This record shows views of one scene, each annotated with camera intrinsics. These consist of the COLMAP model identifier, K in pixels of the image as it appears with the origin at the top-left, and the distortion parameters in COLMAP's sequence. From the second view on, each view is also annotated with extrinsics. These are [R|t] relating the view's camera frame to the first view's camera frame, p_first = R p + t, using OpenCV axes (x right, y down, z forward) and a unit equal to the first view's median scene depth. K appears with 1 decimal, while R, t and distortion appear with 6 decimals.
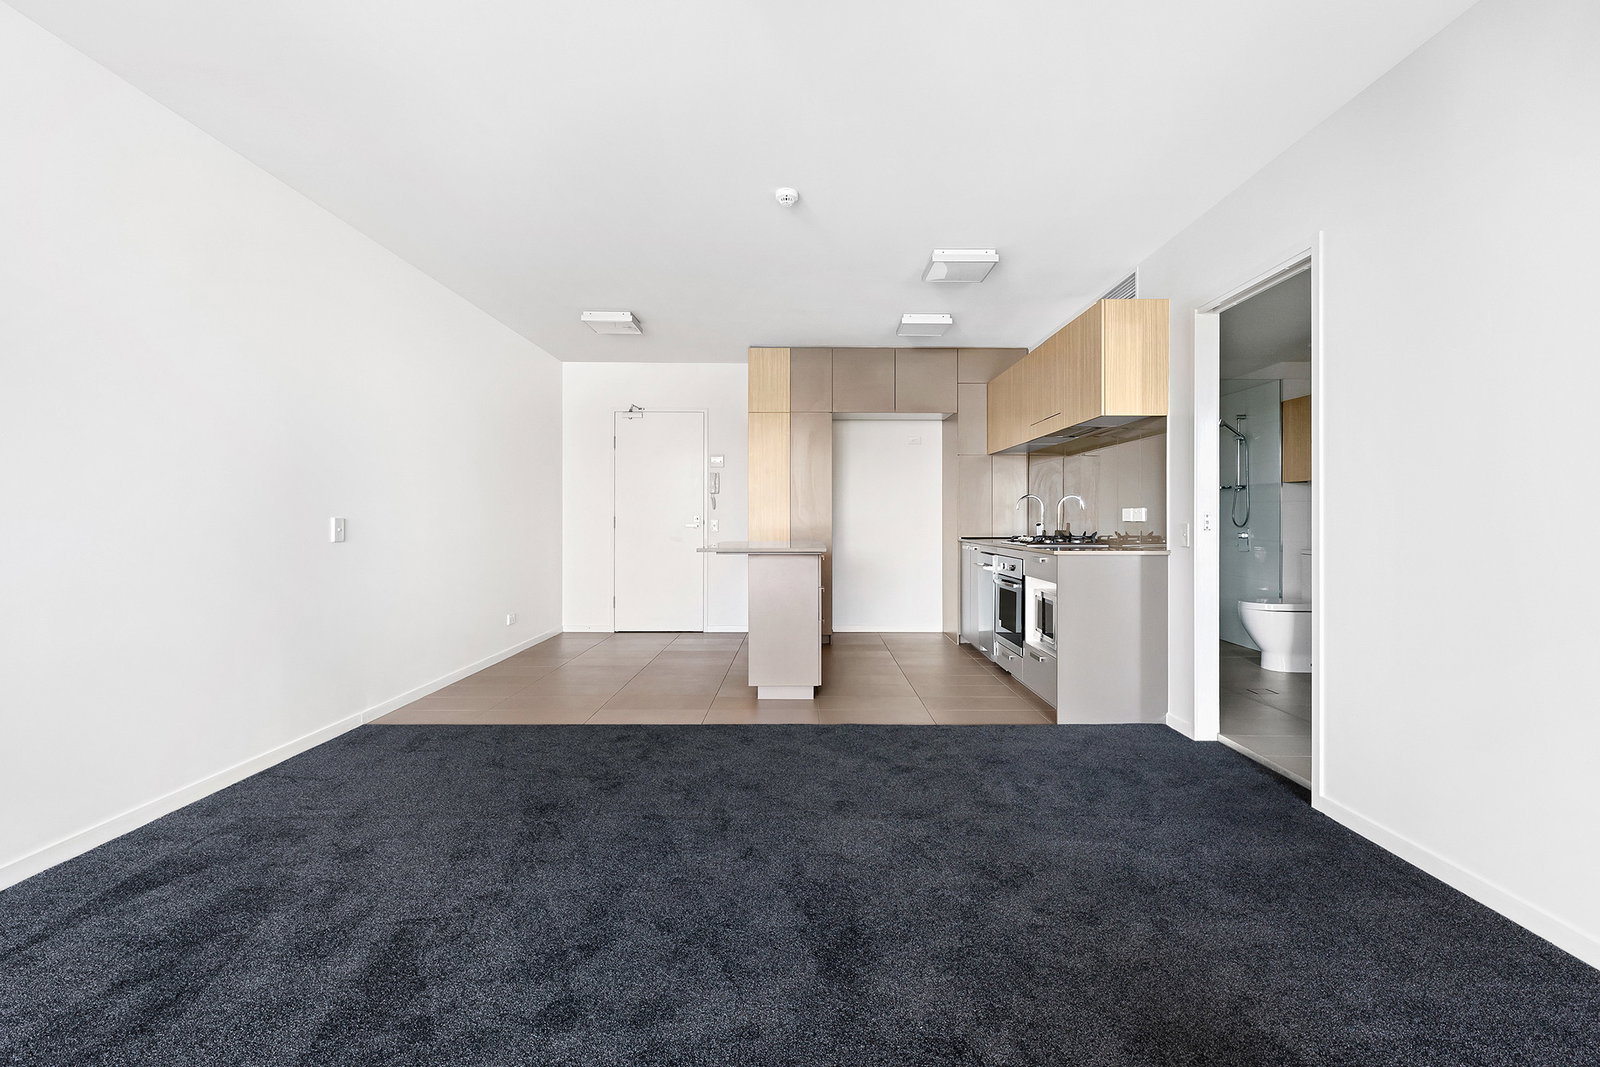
lens RADIAL K [[730.1, 0, 800.7], [0, 730.1, 529.5], [0, 0, 1]] dist [0.003208, -0.000361]
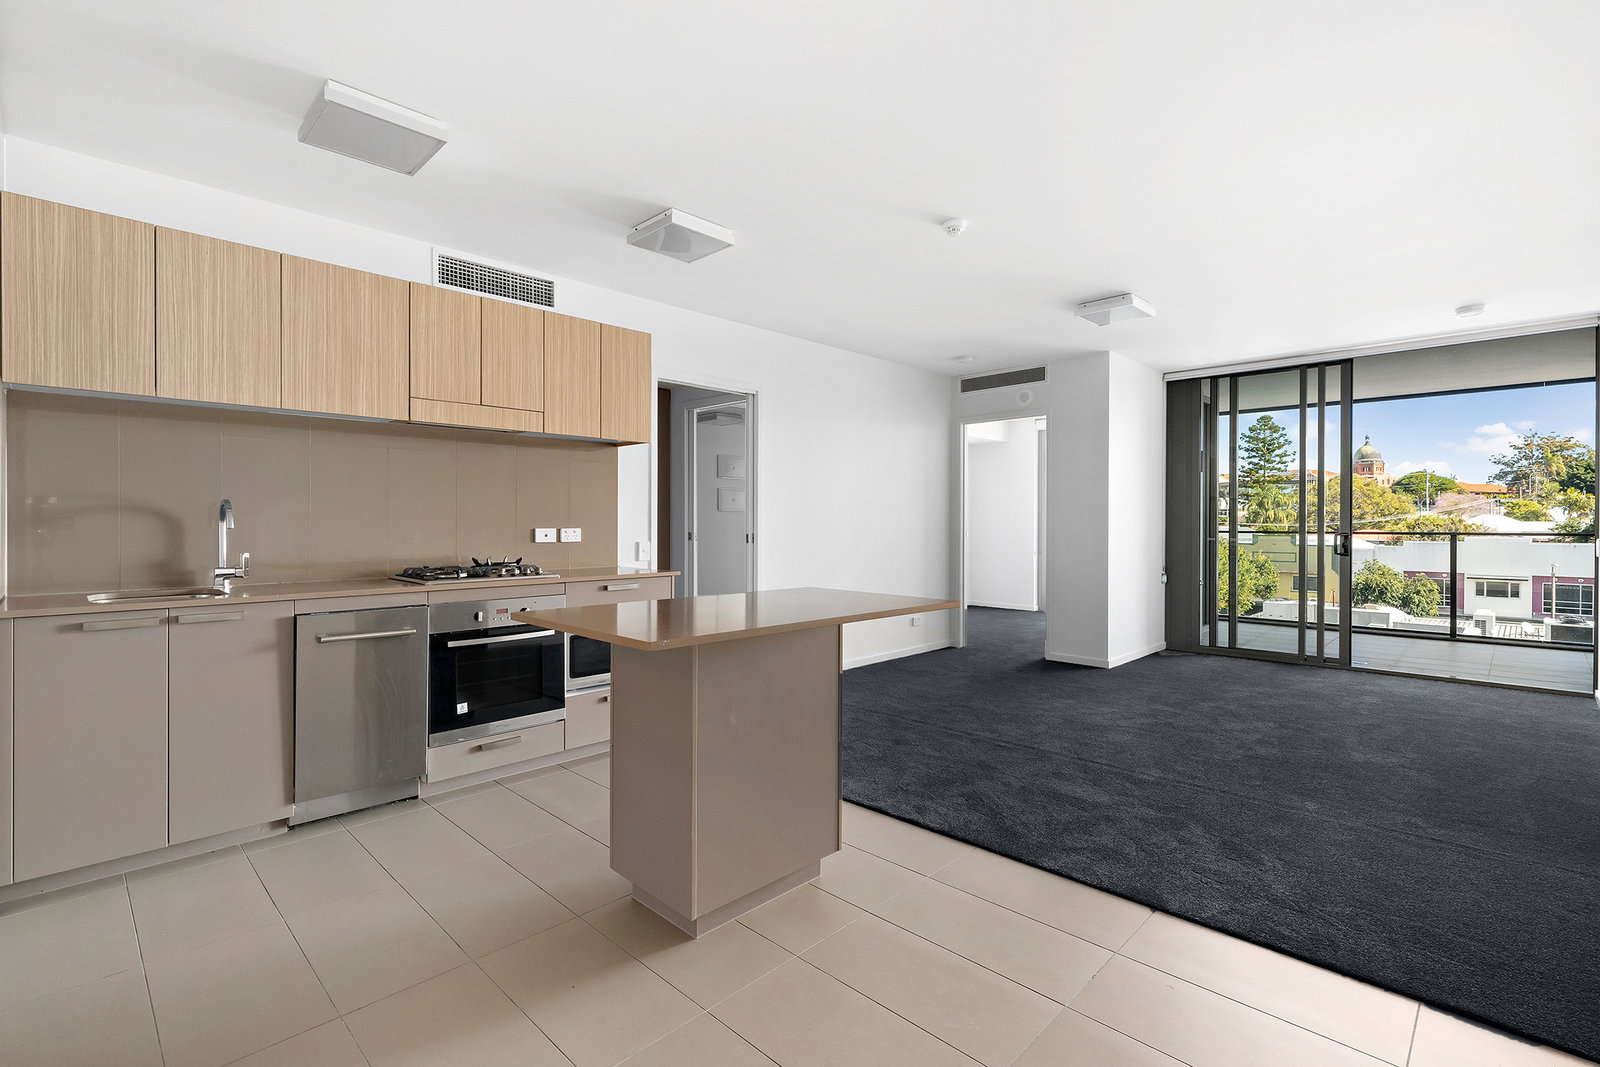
lens RADIAL K [[730.1, 0, 800.7], [0, 730.1, 529.5], [0, 0, 1]] dist [0.003208, -0.000361]
pose [[-0.715089, -0.006299, 0.699005, -0.447537], [0.007721, 0.999827, 0.016909, -0.041154], [-0.698991, 0.017489, -0.714917, 1.449463]]
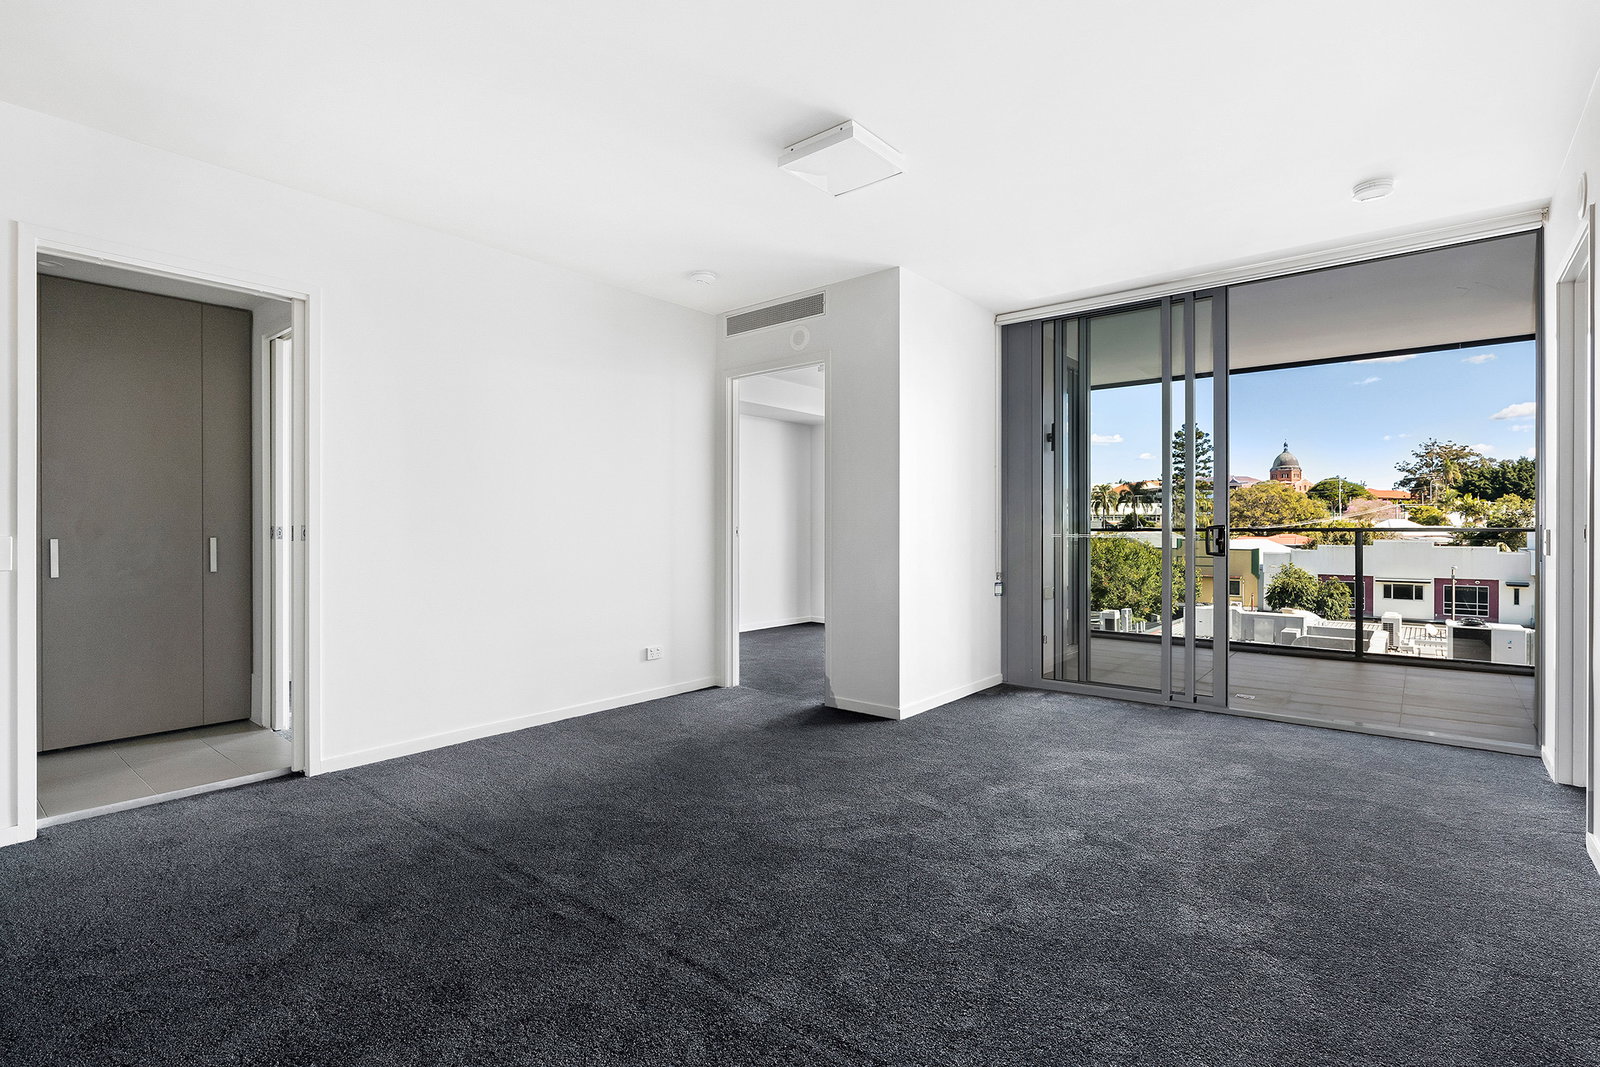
lens RADIAL K [[758.5, 0, 800.0], [0, 758.5, 533.5], [0, 0, 1]] dist [-0.003171, 0.000074]
pose [[-0.774099, -0.001429, 0.633063, -0.431706], [0.009766, 0.999852, 0.014198, -0.012485], [-0.632989, 0.017173, -0.773970, 0.916149]]
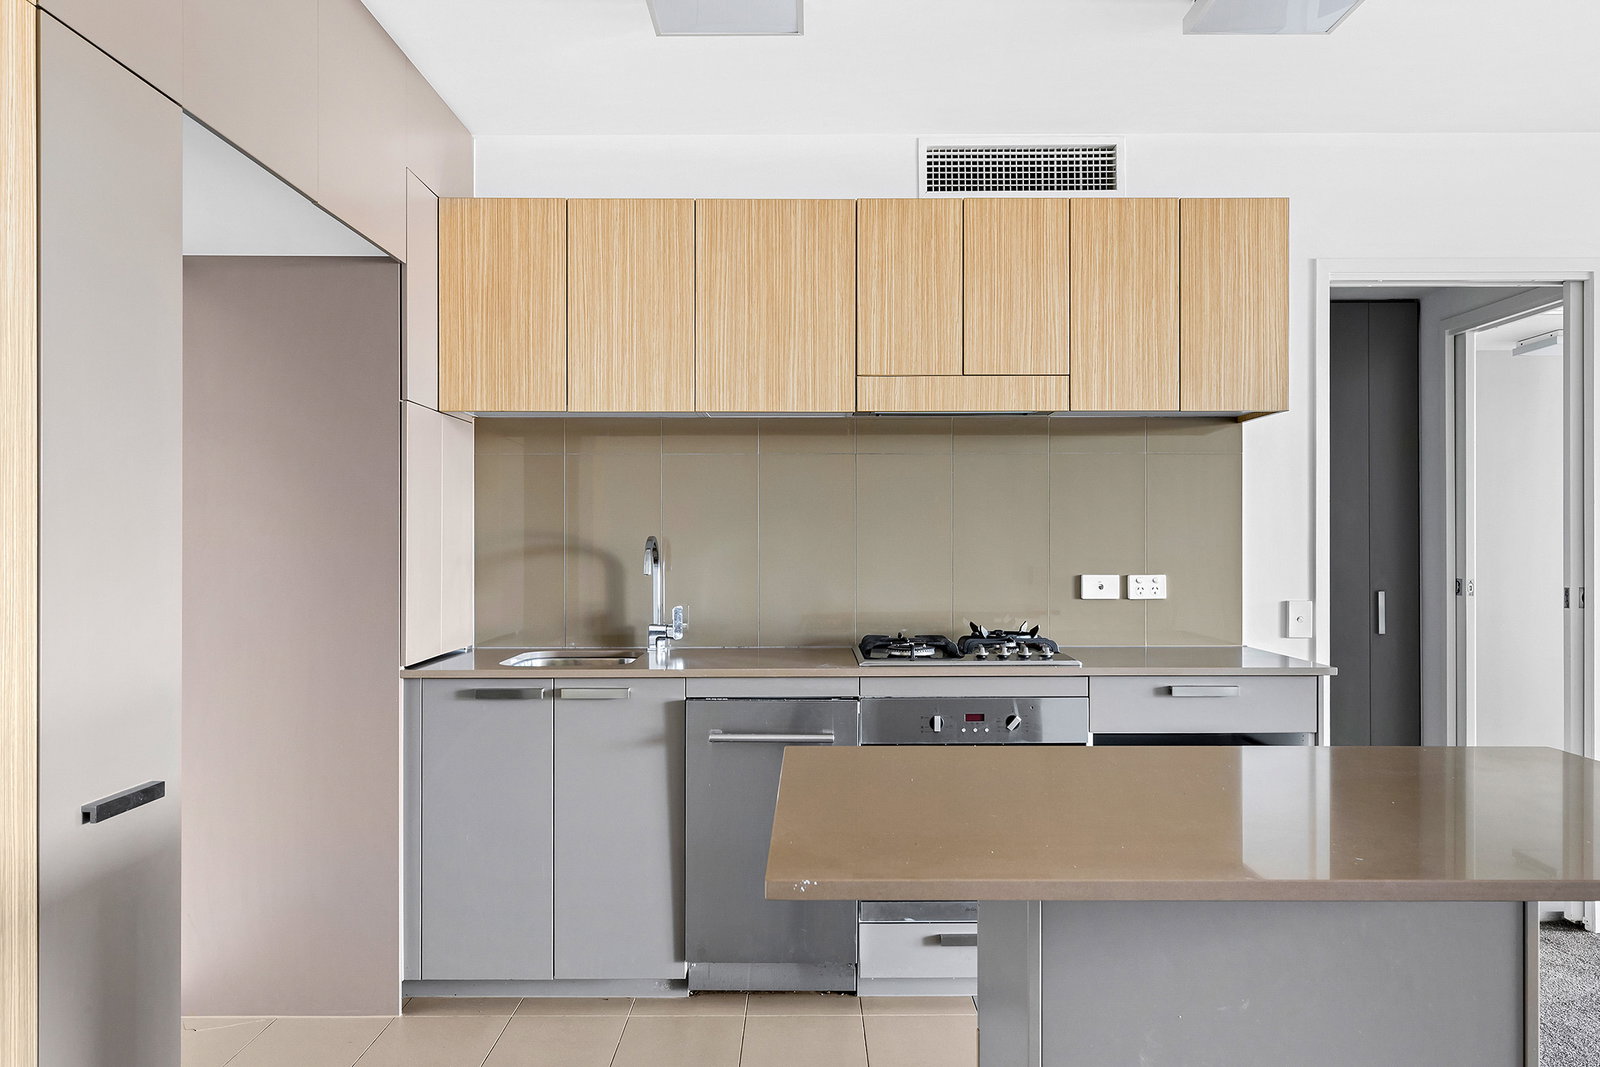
lens RADIAL K [[1131.9, 0, 801.7], [0, 1131.9, 543.1], [0, 0, 1]] dist [-0.000227, -0.002499]
pose [[-0.005428, 0.003461, 0.999979, -0.393977], [0.013425, 0.999904, -0.003388, -0.052938], [-0.999895, 0.013407, -0.005474, 1.230685]]
